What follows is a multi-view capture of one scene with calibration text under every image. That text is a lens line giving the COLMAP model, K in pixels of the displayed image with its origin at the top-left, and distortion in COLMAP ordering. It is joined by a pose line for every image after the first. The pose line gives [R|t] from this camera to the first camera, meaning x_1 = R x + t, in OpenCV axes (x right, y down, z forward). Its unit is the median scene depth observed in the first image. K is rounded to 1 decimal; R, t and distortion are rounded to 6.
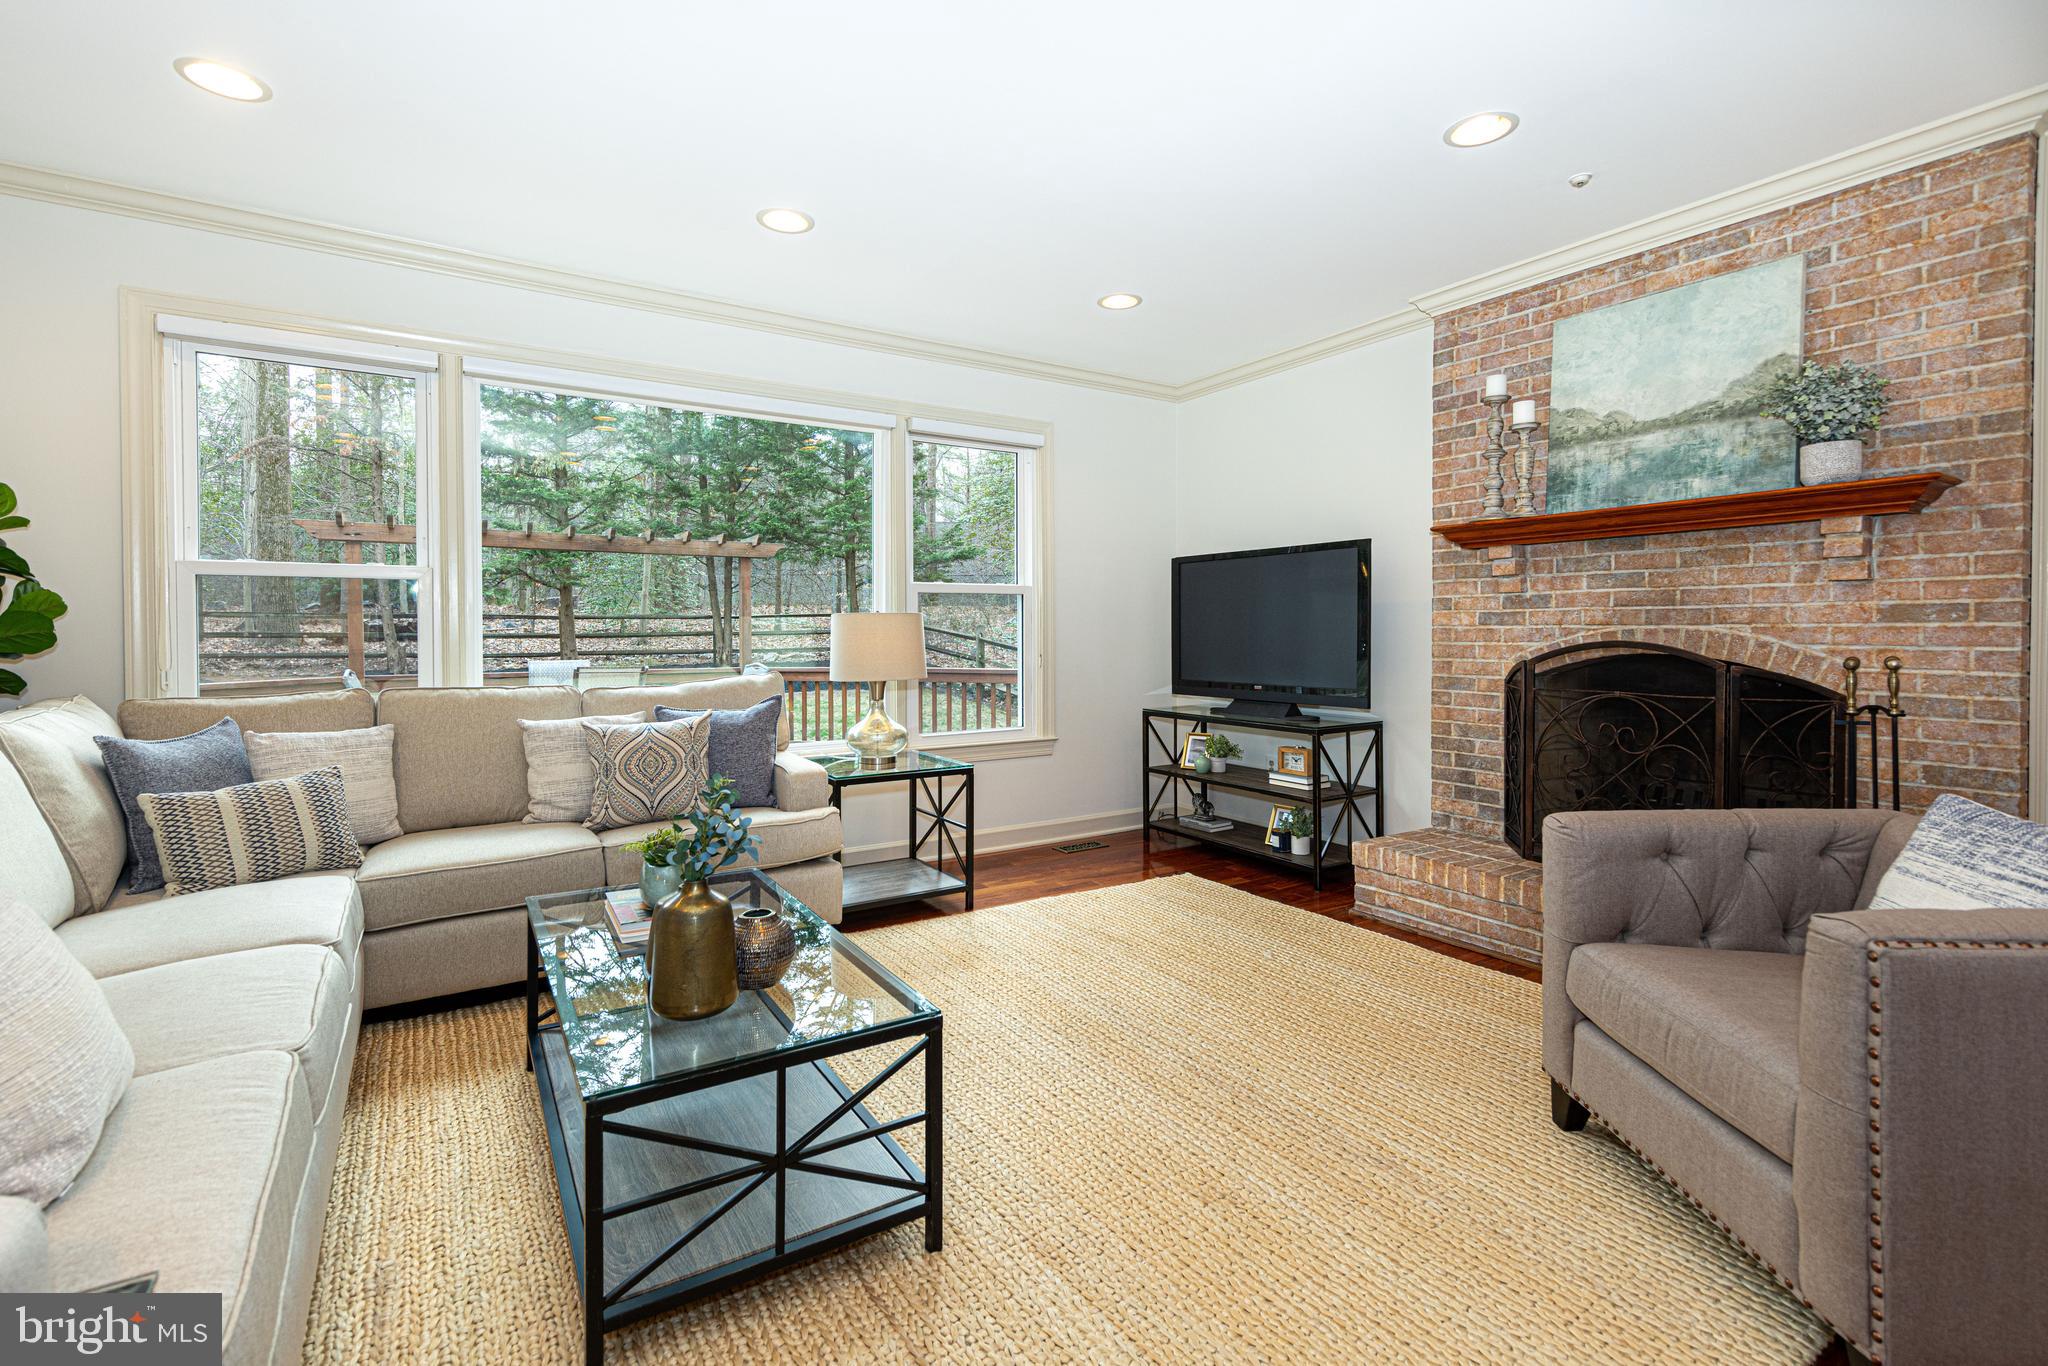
lens RADIAL K [[934.1, 0, 1026.4], [0, 934.1, 623.1], [0, 0, 1]] dist [0.005396, 0.000524]
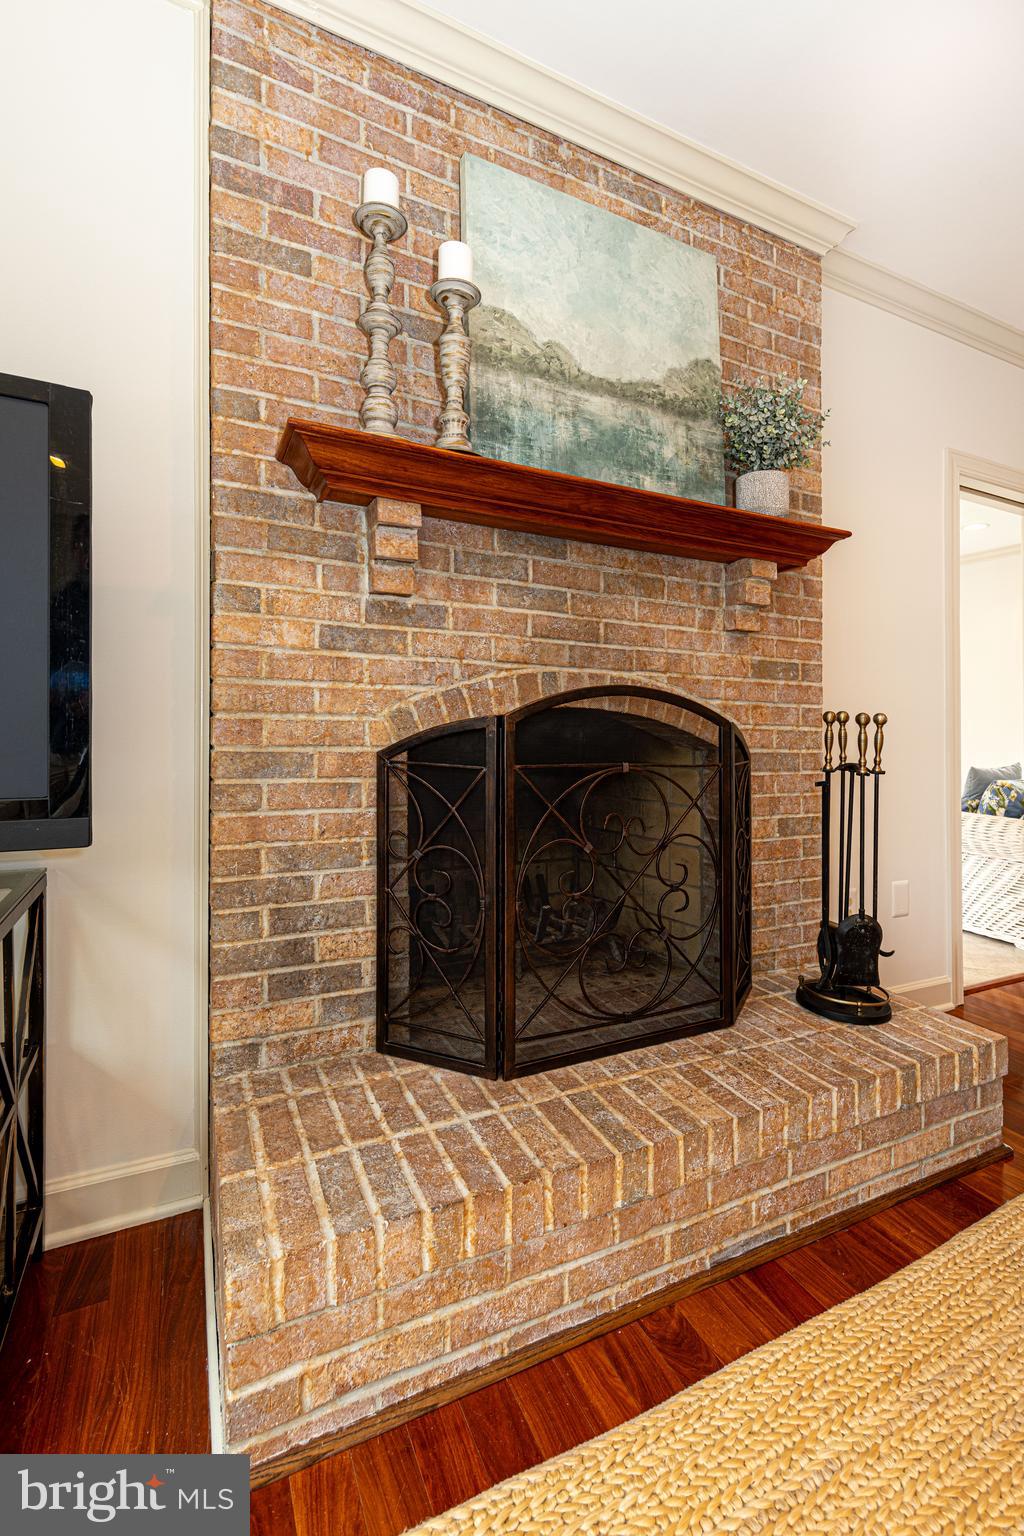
lens RADIAL K [[700.6, 0, 511.5], [0, 700.6, 724.2], [0, 0, 1]] dist [0.005396, 0.000524]
pose [[0.119874, 0.001002, 0.992789, 0.123353], [-0.031807, 0.999490, 0.002832, 0.042106], [-0.992279, -0.031917, 0.119845, 0.915306]]
